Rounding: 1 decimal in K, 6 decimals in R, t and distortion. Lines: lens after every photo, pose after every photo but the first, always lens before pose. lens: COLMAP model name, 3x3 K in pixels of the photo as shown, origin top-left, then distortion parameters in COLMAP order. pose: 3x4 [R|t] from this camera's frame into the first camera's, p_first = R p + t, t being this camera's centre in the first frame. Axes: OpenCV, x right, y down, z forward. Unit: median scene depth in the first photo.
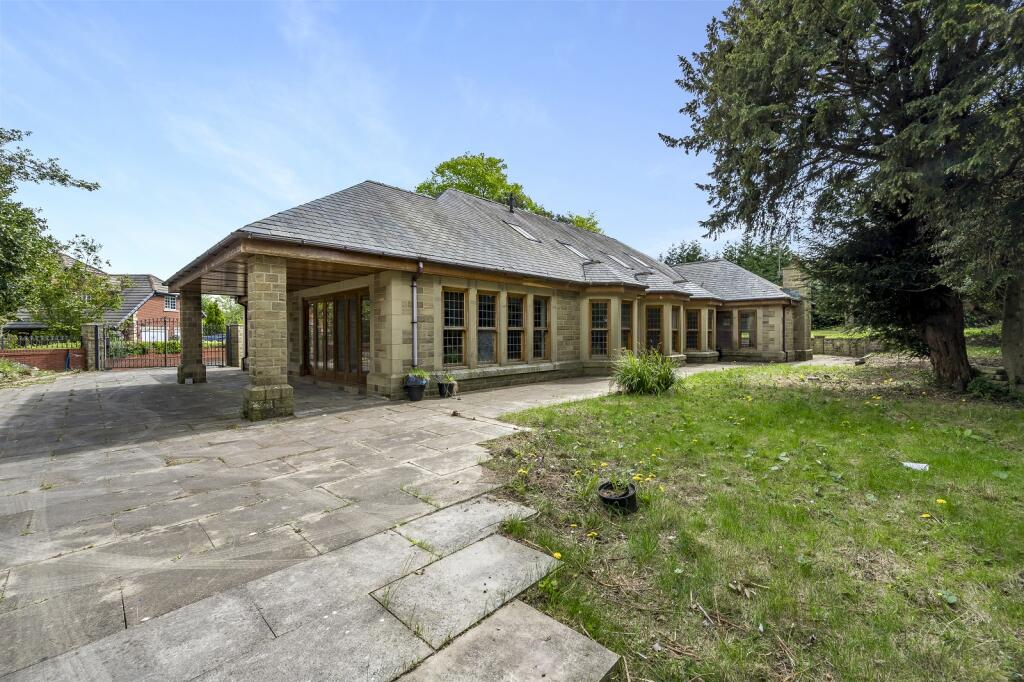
lens RADIAL K [[417.7, 0, 513.6], [0, 417.7, 337.7], [0, 0, 1]] dist [-0.002836, 0.000712]
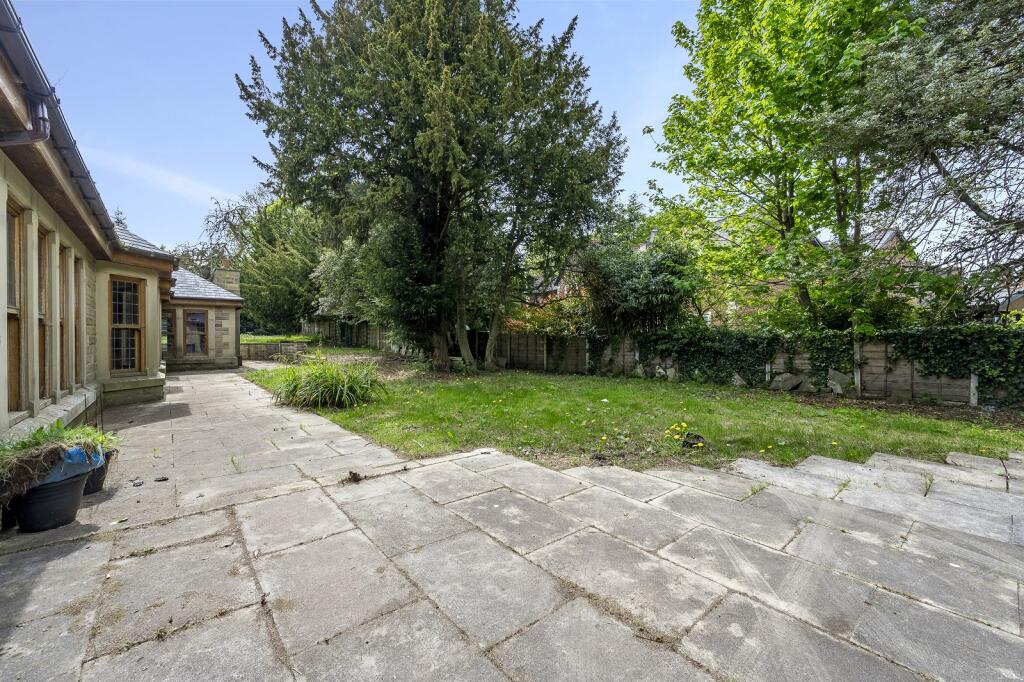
lens RADIAL K [[417.7, 0, 513.6], [0, 417.7, 337.7], [0, 0, 1]] dist [-0.002836, 0.000712]
pose [[0.099914, 0.008863, 0.994957, -0.972187], [0.009175, 0.999910, -0.009829, 0.020960], [-0.994954, 0.010111, 0.099823, 1.131634]]
